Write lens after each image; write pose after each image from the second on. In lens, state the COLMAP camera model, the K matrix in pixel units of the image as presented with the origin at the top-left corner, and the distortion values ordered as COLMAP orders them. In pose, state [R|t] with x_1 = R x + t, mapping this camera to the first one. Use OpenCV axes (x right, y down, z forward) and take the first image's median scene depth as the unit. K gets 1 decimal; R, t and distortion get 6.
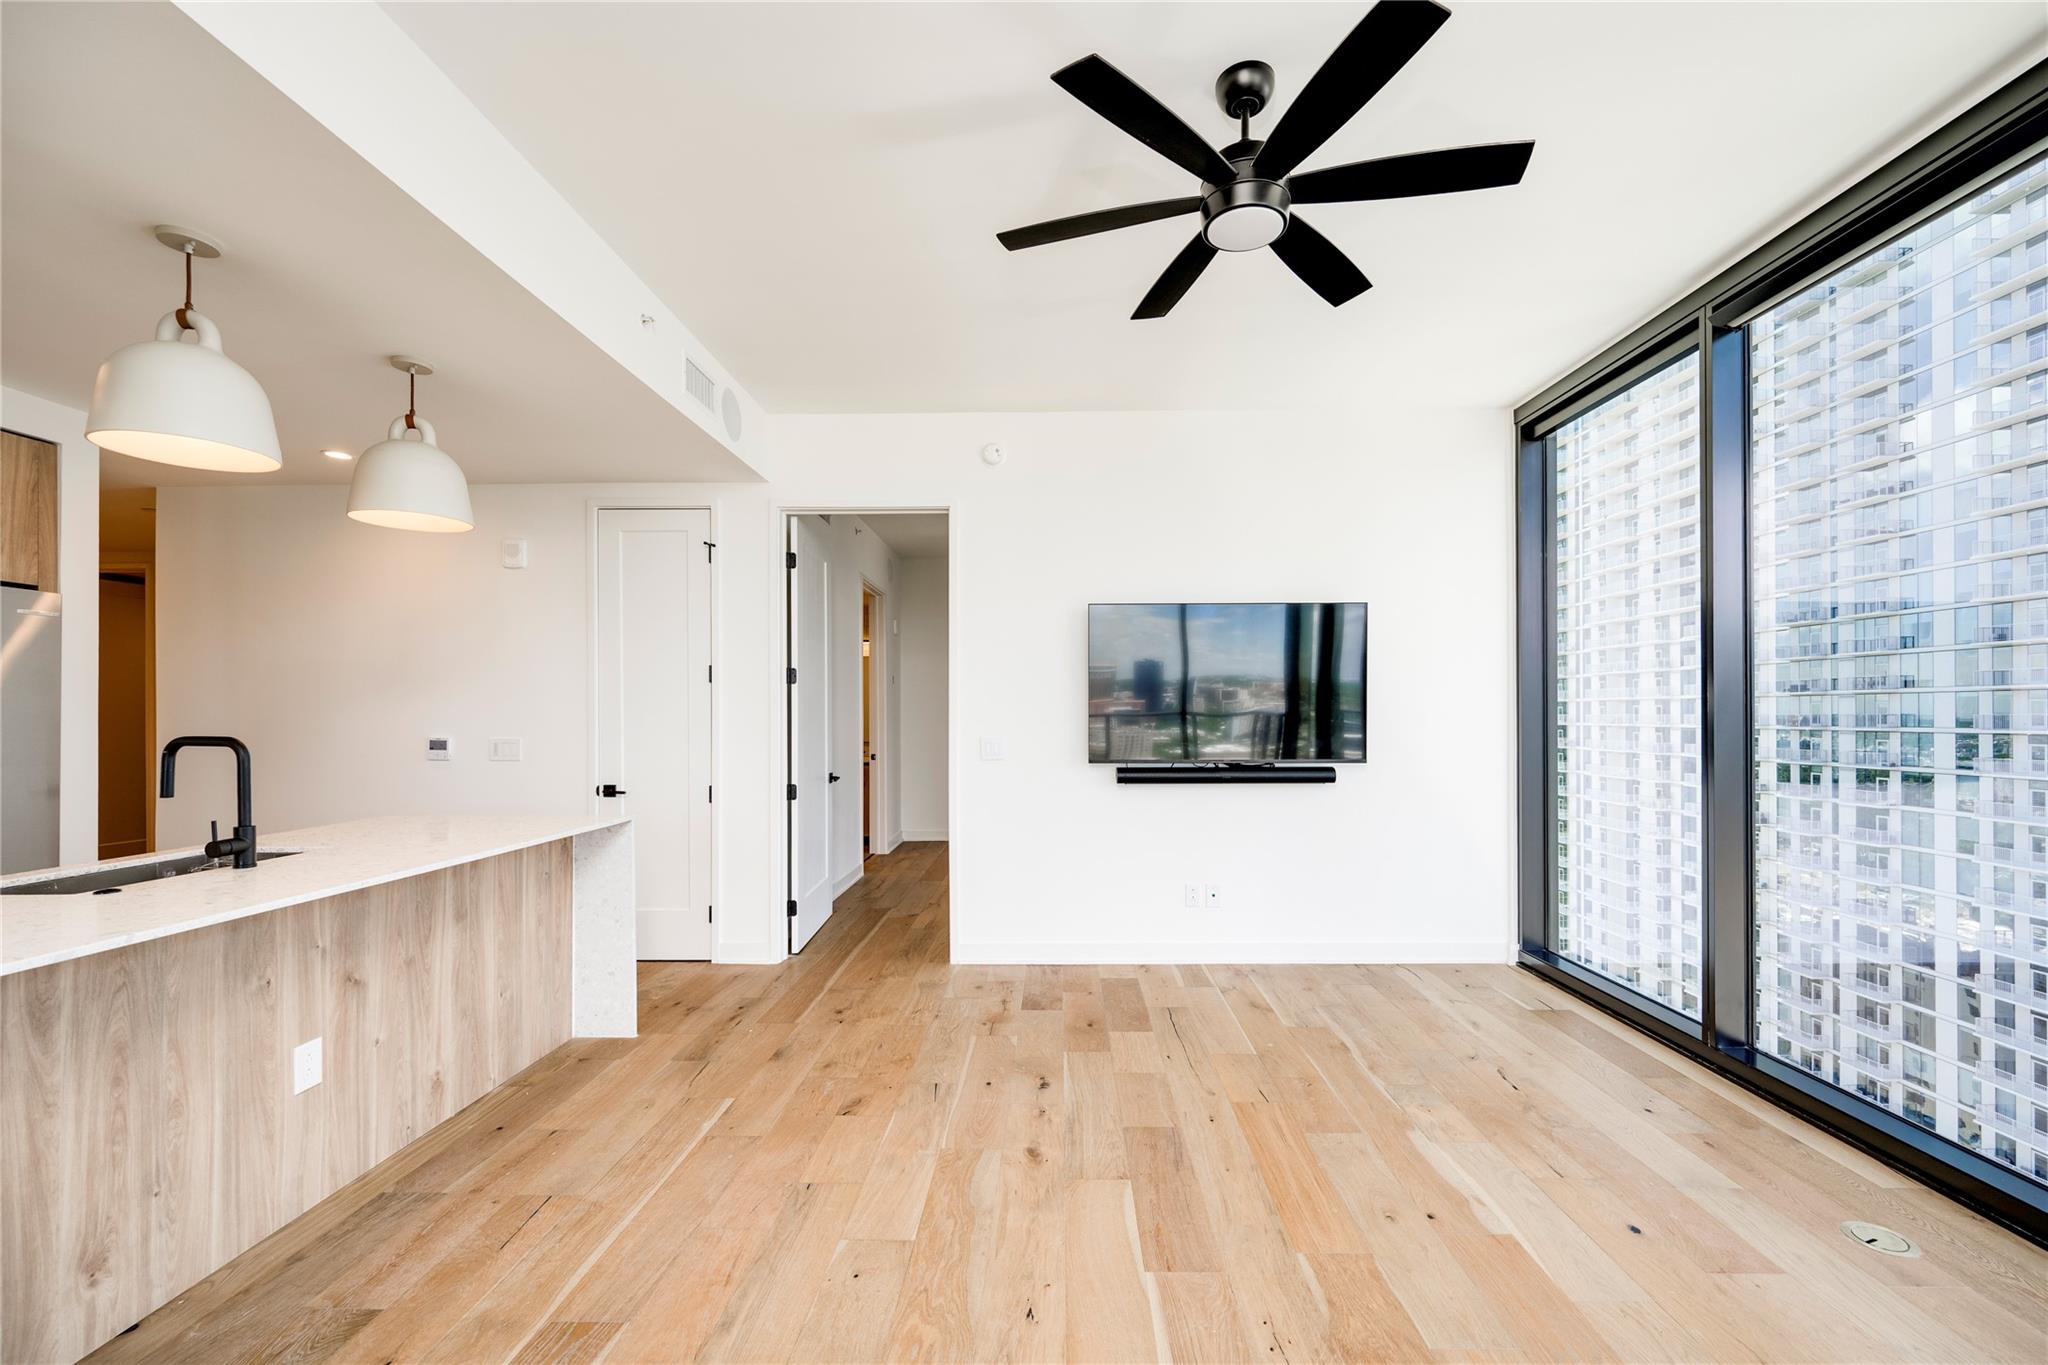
lens RADIAL K [[830.1, 0, 1056.7], [0, 830.1, 716.8], [0, 0, 1]] dist [-0.000982, 0.000213]
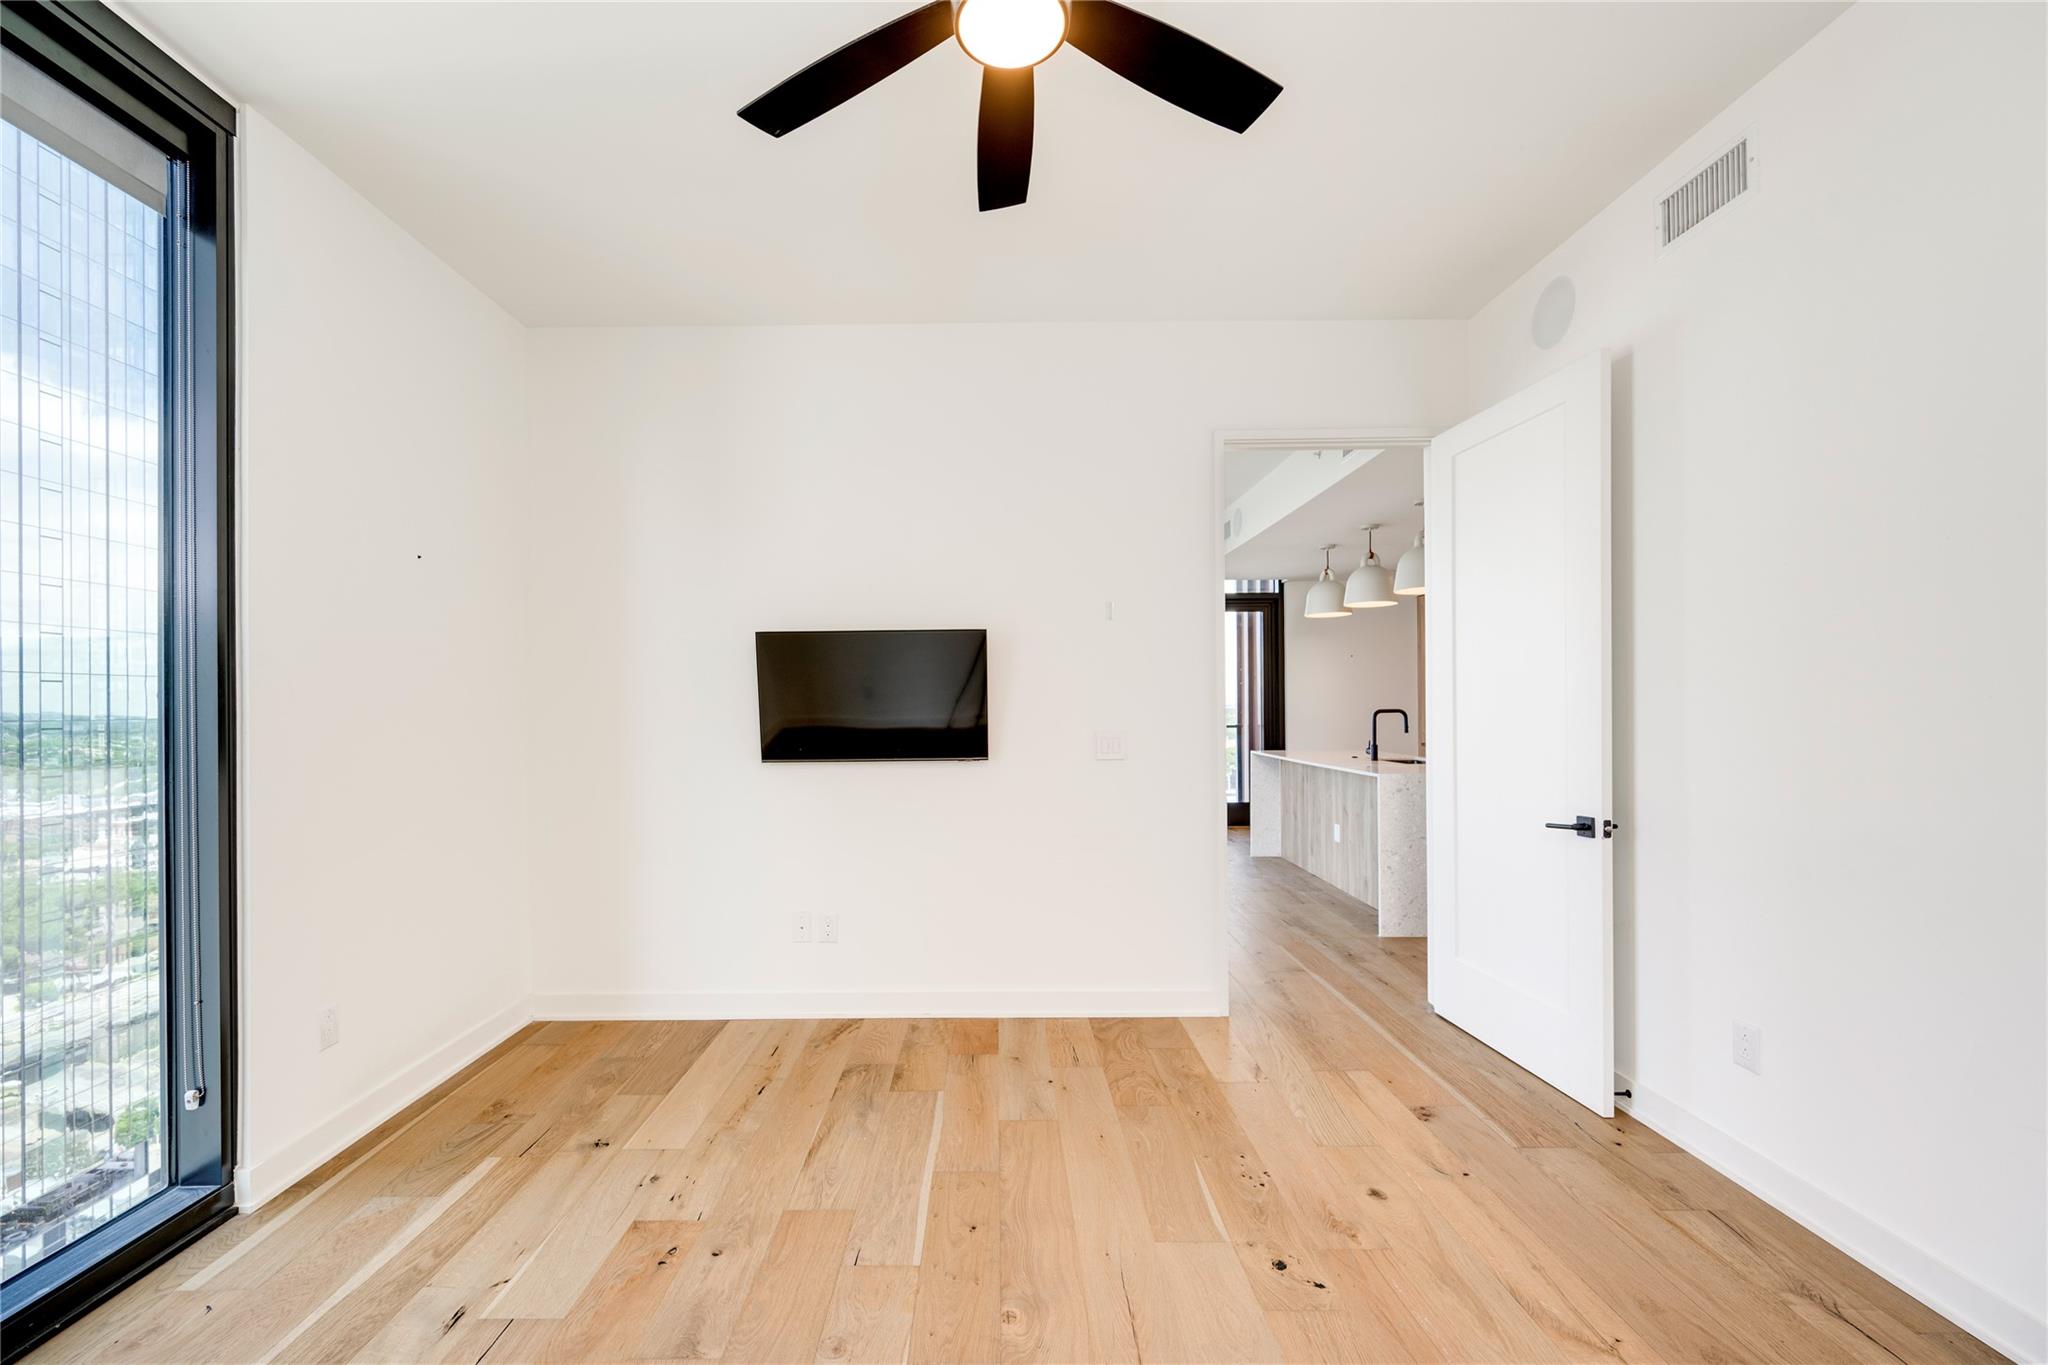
lens RADIAL K [[830.1, 0, 986.3], [0, 830.1, 708.0], [0, 0, 1]] dist [-0.000982, 0.000213]
pose [[-0.999950, 0.008710, 0.004856, 0.167656], [0.008718, 0.999961, 0.001645, 0.003678], [-0.004841, 0.001687, -0.999987, 3.022856]]
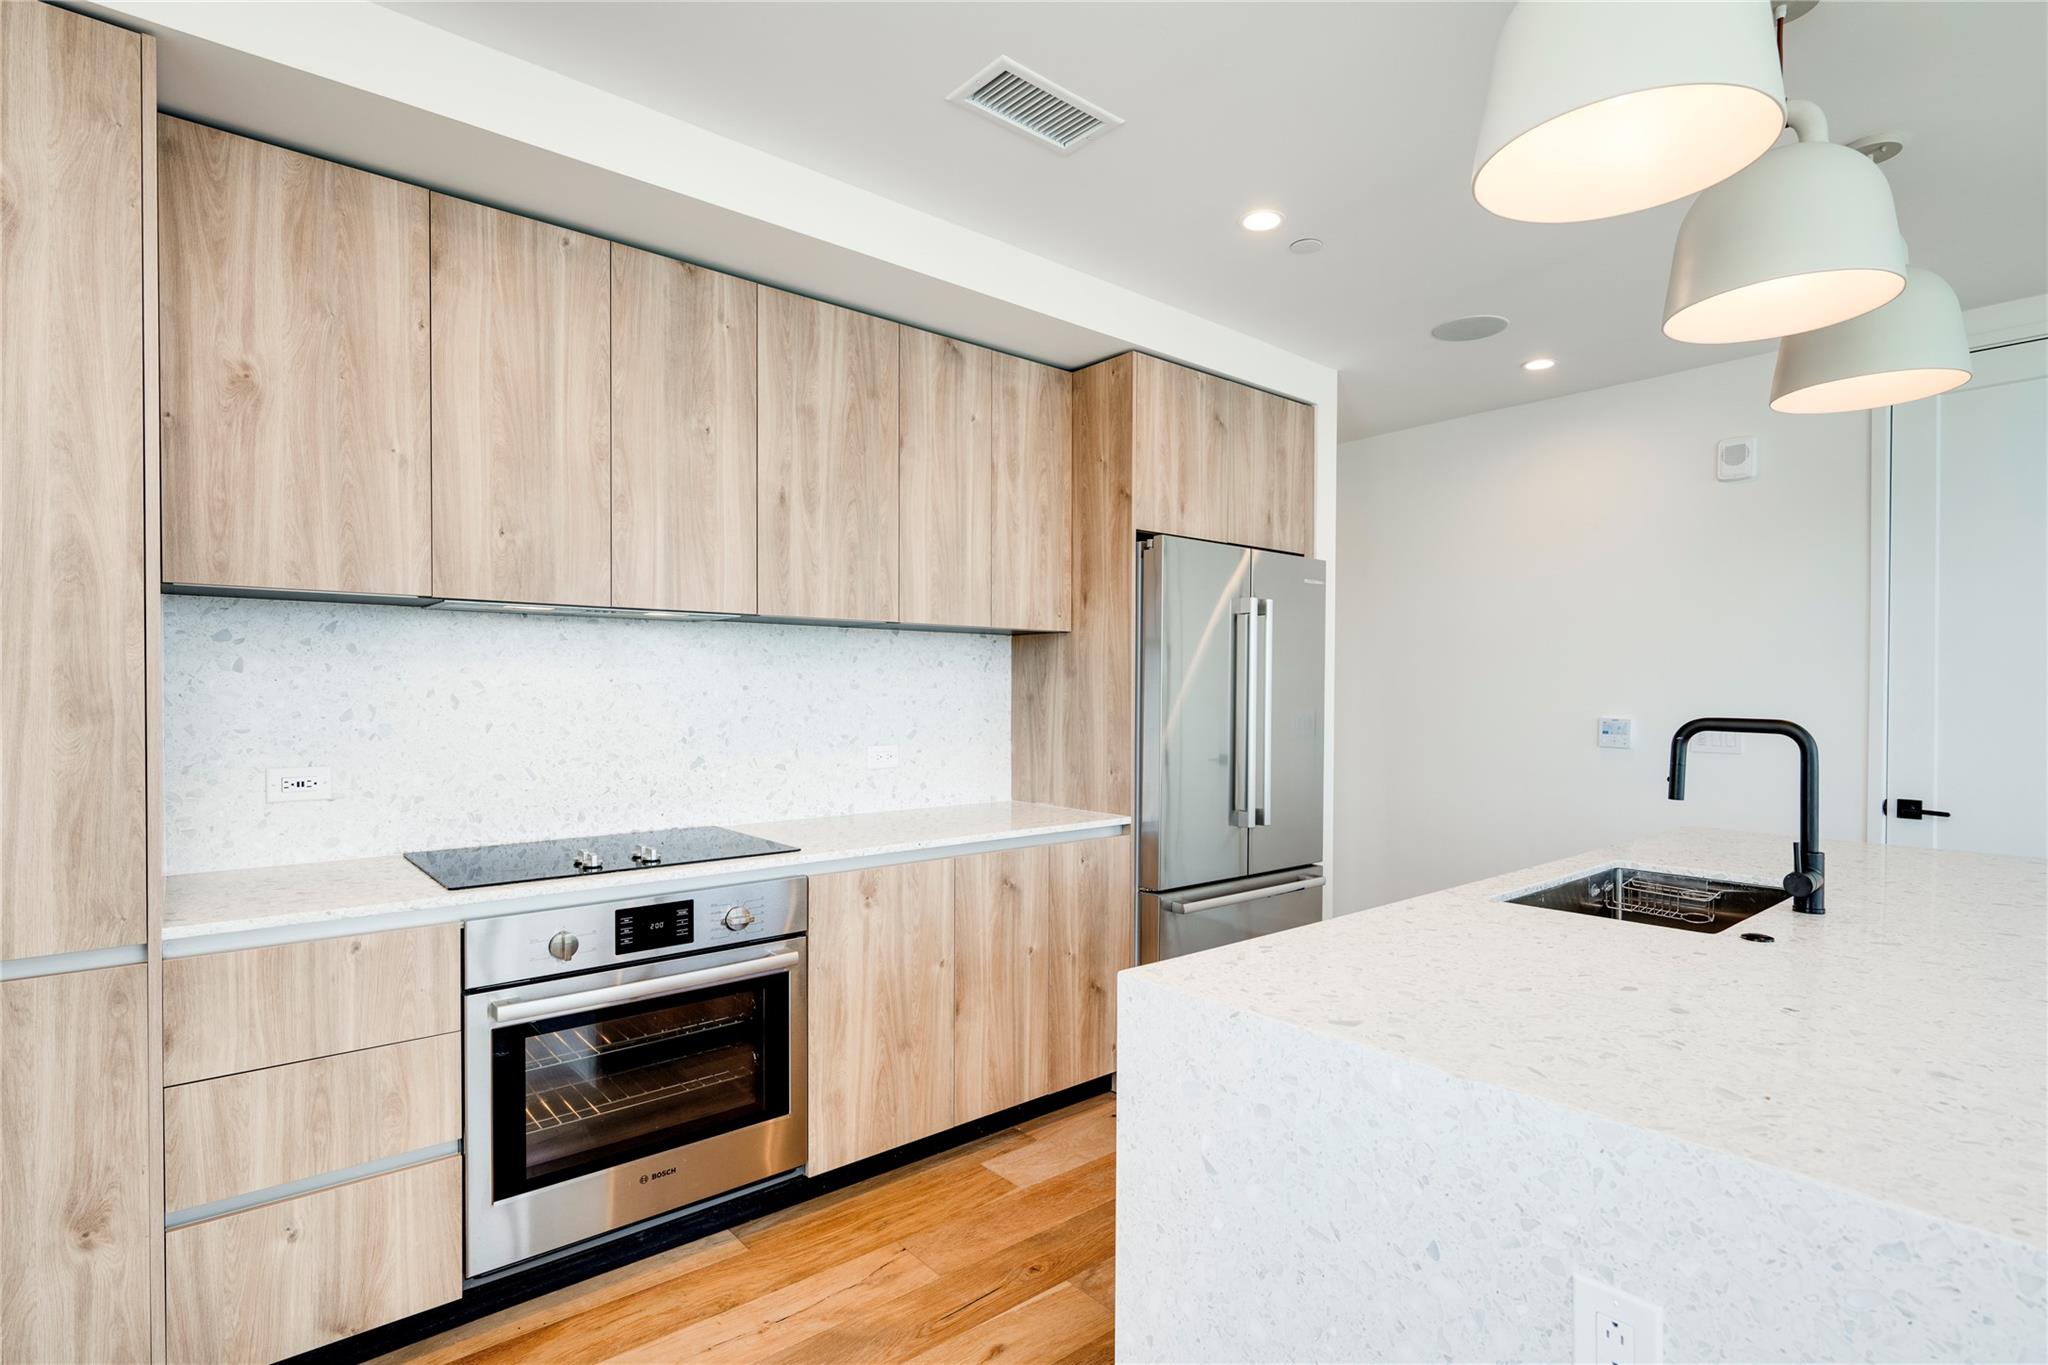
lens RADIAL K [[1006.0, 0, 1021.5], [0, 1006.0, 703.4], [0, 0, 1]] dist [-0.000806, -0.000726]
pose [[0.653749, 0.014063, -0.756581, -0.663277], [-0.004828, 0.999884, 0.014414, 0.000940], [0.756696, -0.005770, 0.653741, -0.028060]]
